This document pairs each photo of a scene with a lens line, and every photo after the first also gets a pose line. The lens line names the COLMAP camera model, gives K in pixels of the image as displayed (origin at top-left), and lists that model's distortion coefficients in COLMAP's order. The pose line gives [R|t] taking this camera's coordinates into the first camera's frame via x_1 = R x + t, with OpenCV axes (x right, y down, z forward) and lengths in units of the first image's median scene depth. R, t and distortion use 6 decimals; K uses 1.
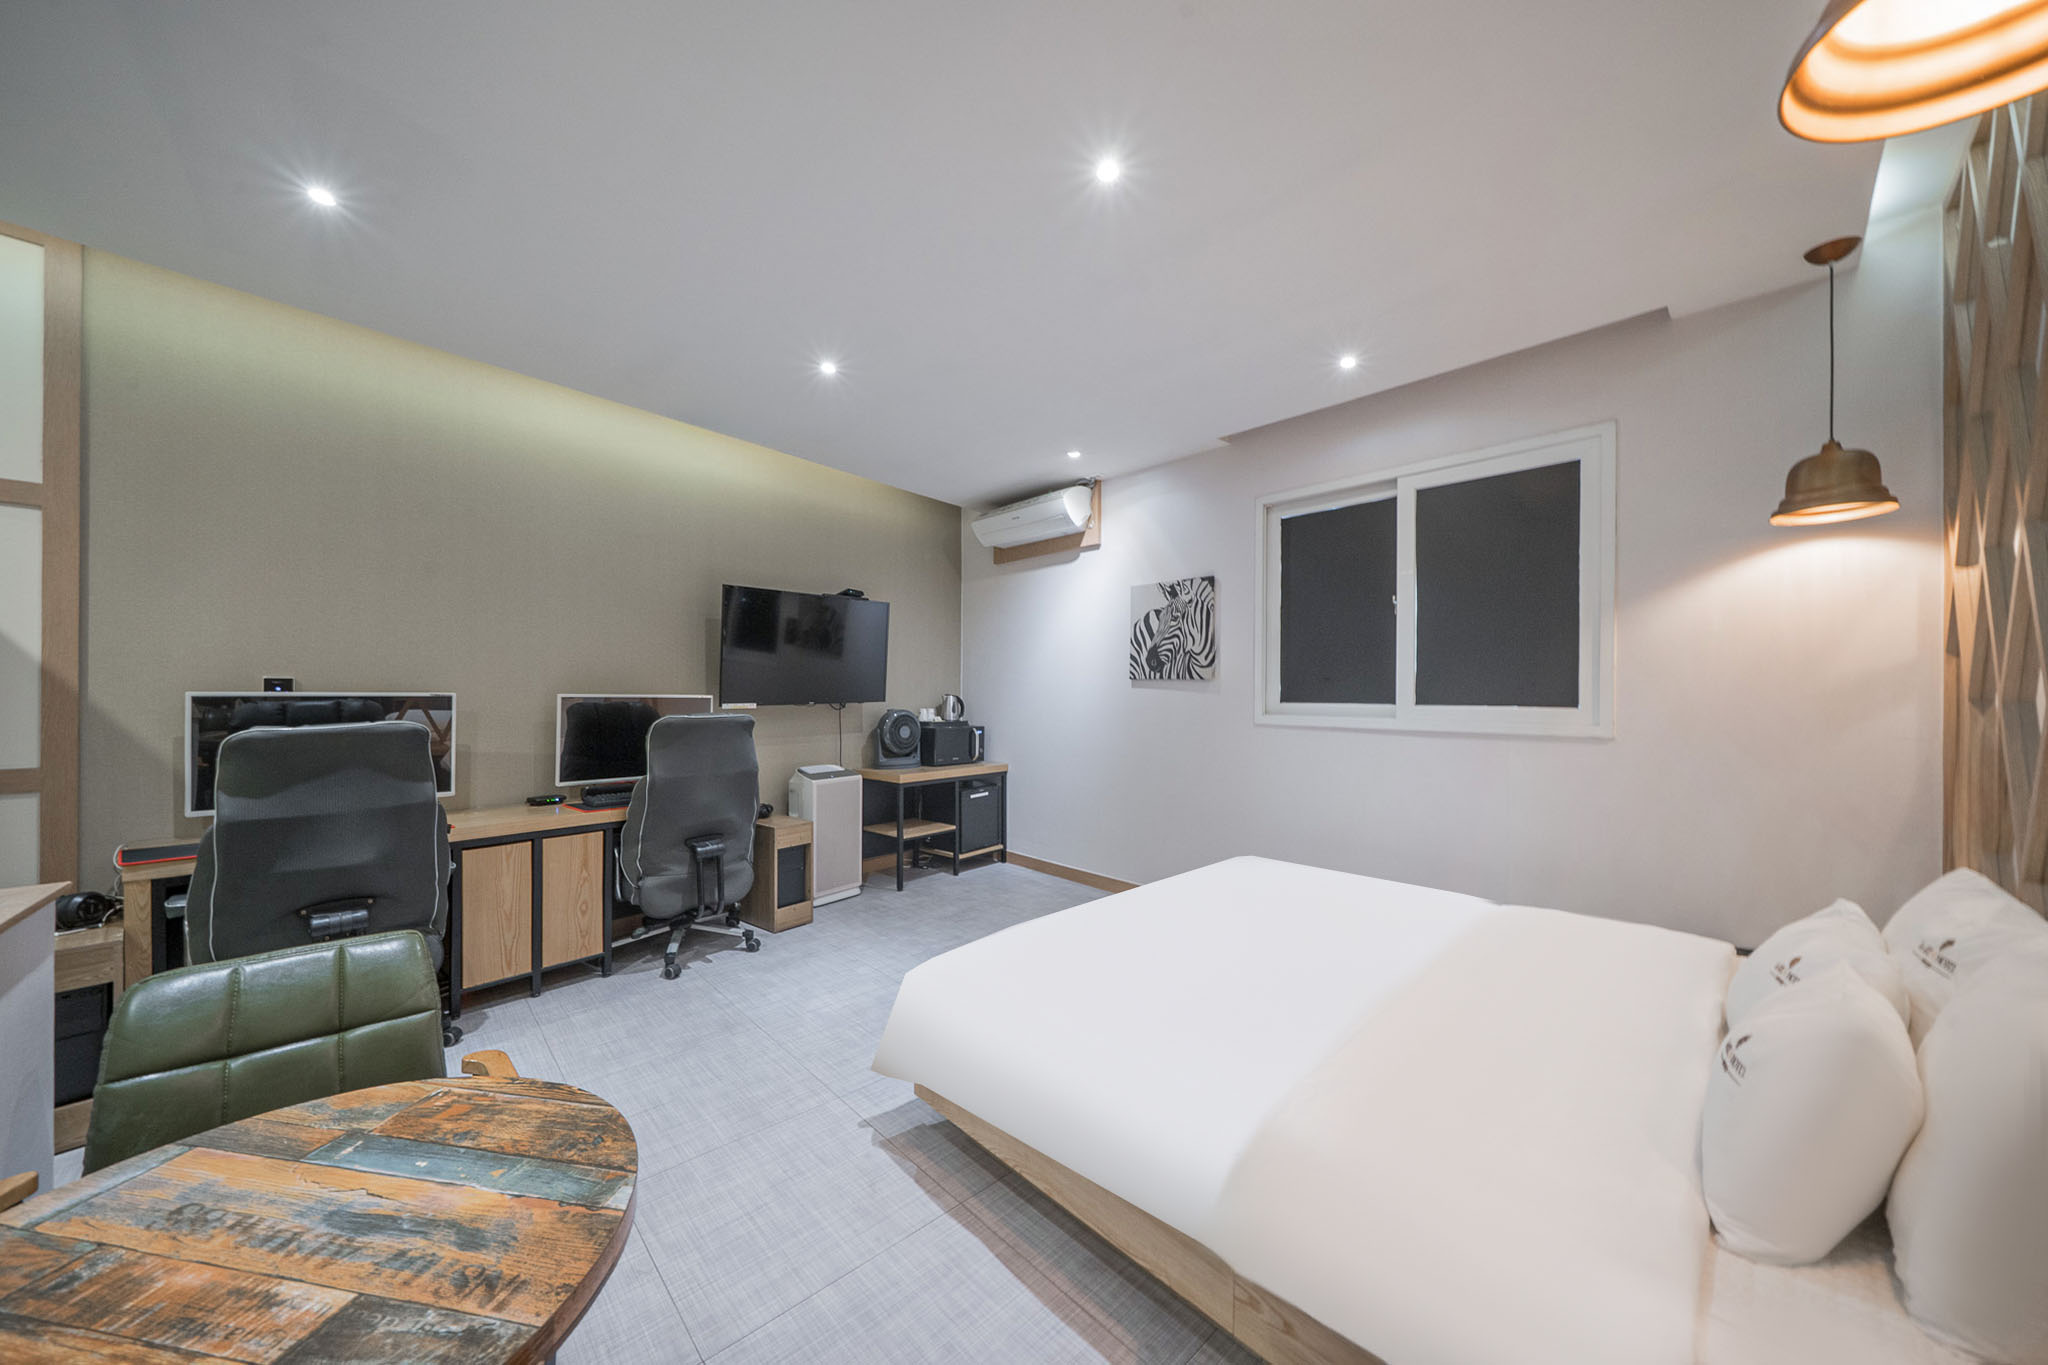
lens RADIAL K [[694.1, 0, 1019.8], [0, 694.1, 686.2], [0, 0, 1]] dist [-0.006414, 0.000100]
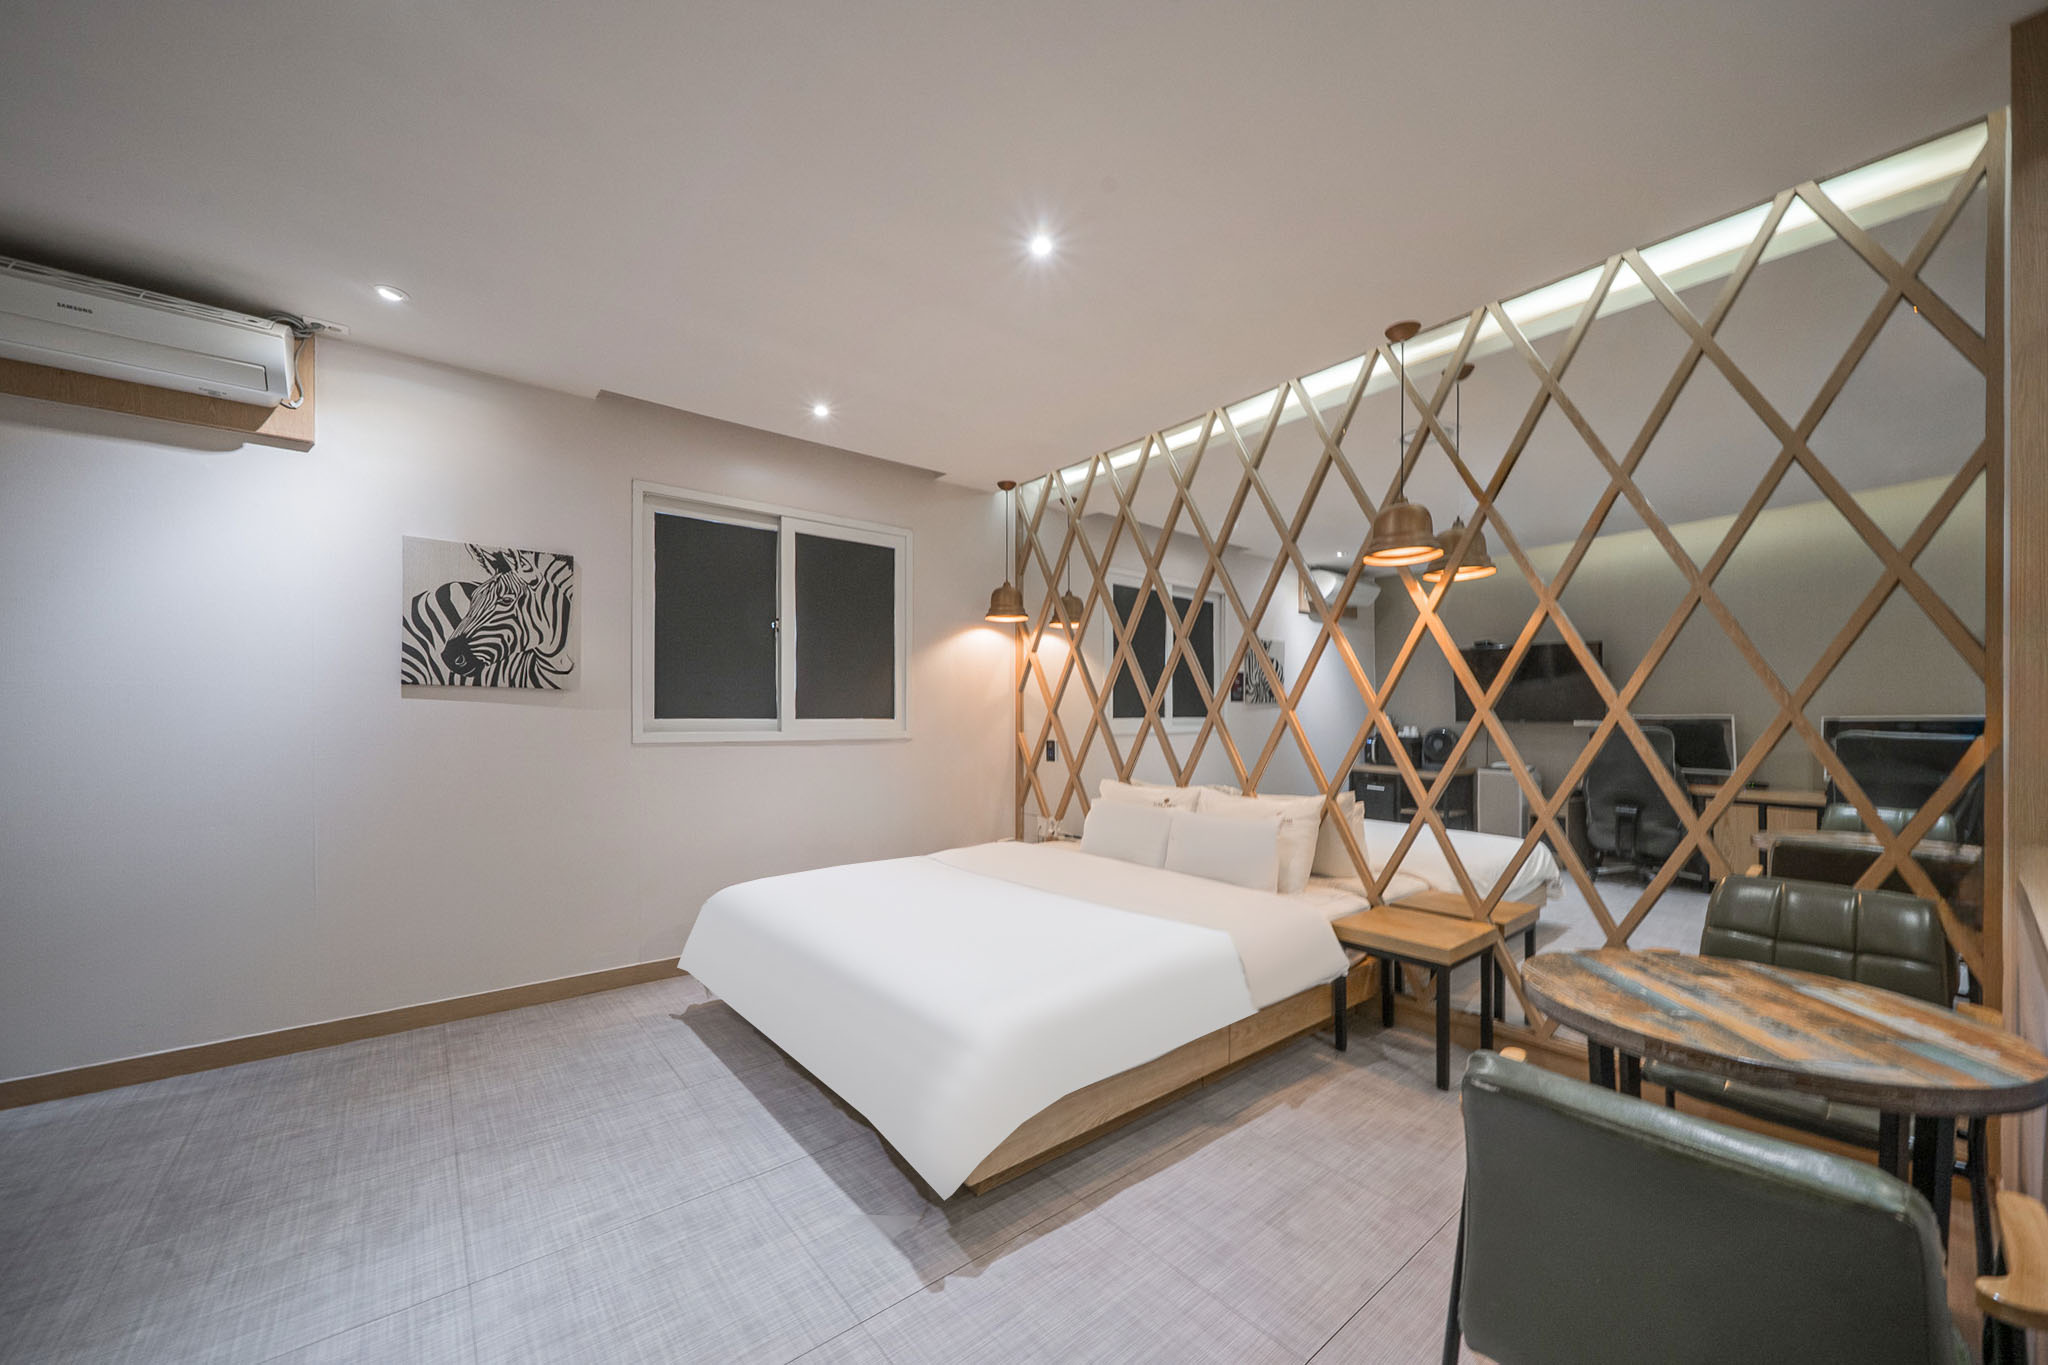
lens RADIAL K [[733.5, 0, 1013.8], [0, 733.5, 719.5], [0, 0, 1]] dist [-0.009397, 0.000020]
pose [[0.079124, -0.003425, 0.996859, -0.493286], [-0.007764, 0.999962, 0.004052, 0.016209], [-0.996835, -0.008060, 0.079094, 0.433137]]
